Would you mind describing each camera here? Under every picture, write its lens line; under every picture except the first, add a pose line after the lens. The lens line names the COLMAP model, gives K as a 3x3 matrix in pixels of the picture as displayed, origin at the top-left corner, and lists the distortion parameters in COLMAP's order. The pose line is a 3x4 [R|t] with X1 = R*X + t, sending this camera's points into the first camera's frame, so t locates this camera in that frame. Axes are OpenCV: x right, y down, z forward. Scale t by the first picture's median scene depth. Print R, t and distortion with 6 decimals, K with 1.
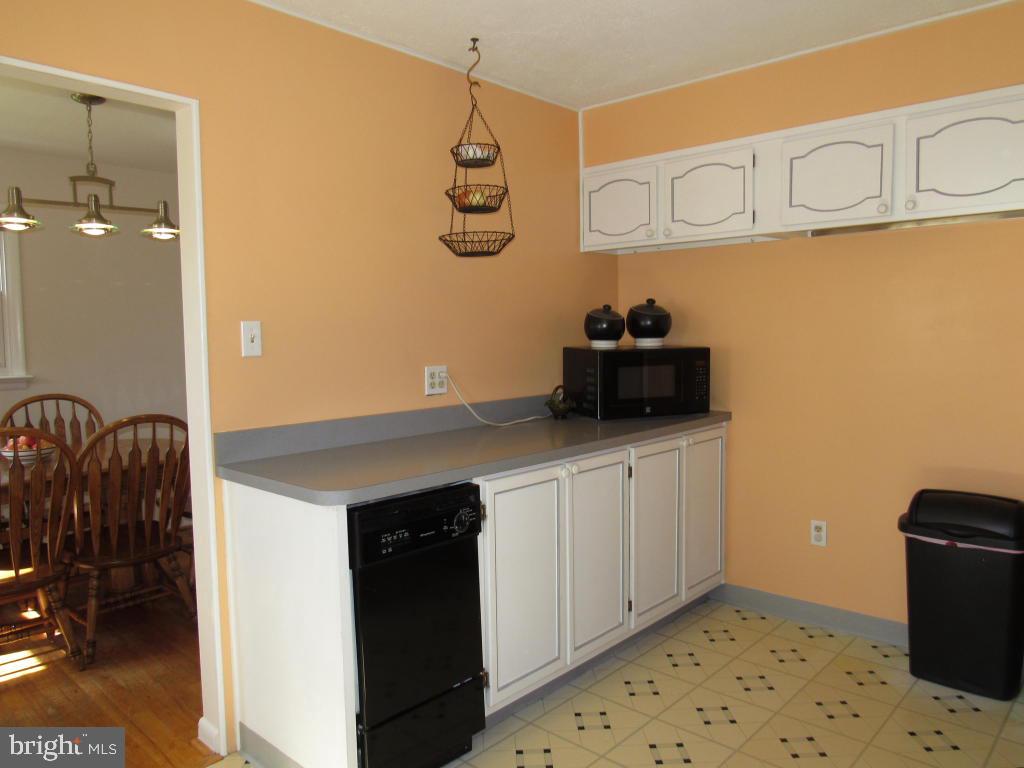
lens RADIAL K [[739.8, 0, 512.0], [0, 739.8, 384.0], [0, 0, 1]] dist [-0.008220, -0.003109]
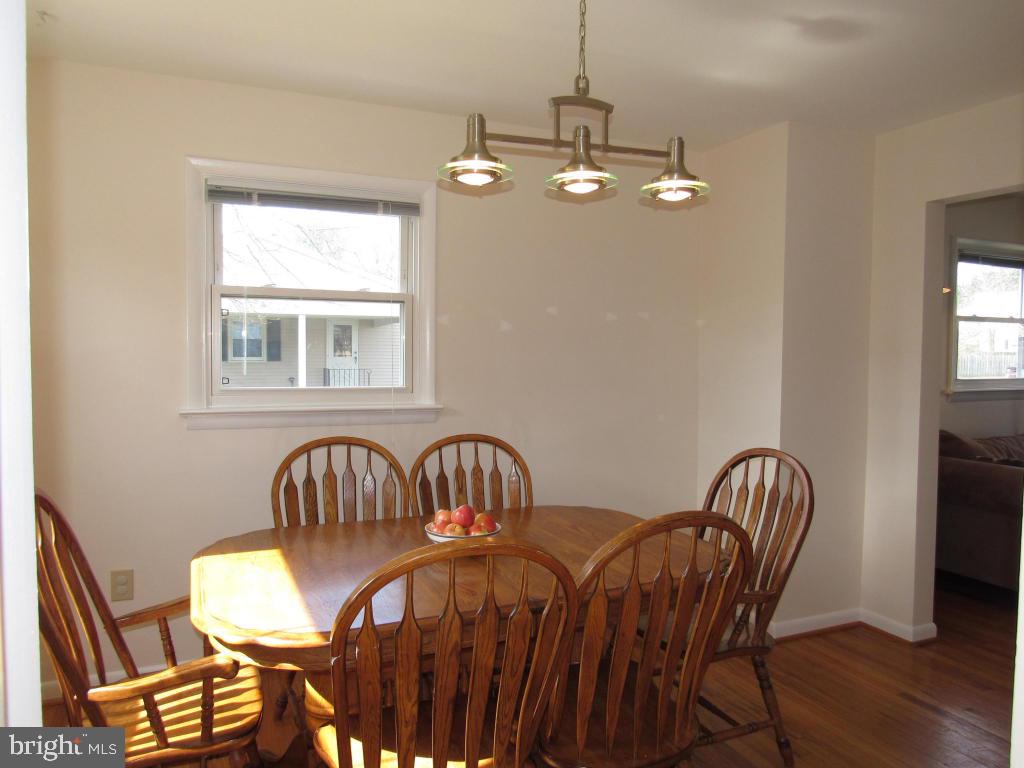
lens RADIAL K [[739.8, 0, 512.0], [0, 739.8, 384.0], [0, 0, 1]] dist [-0.008220, -0.003109]
pose [[0.919666, 0.041004, -0.390555, -0.368150], [-0.051055, 0.998577, -0.015383, -0.032115], [0.389369, 0.034087, 0.920451, 0.416084]]
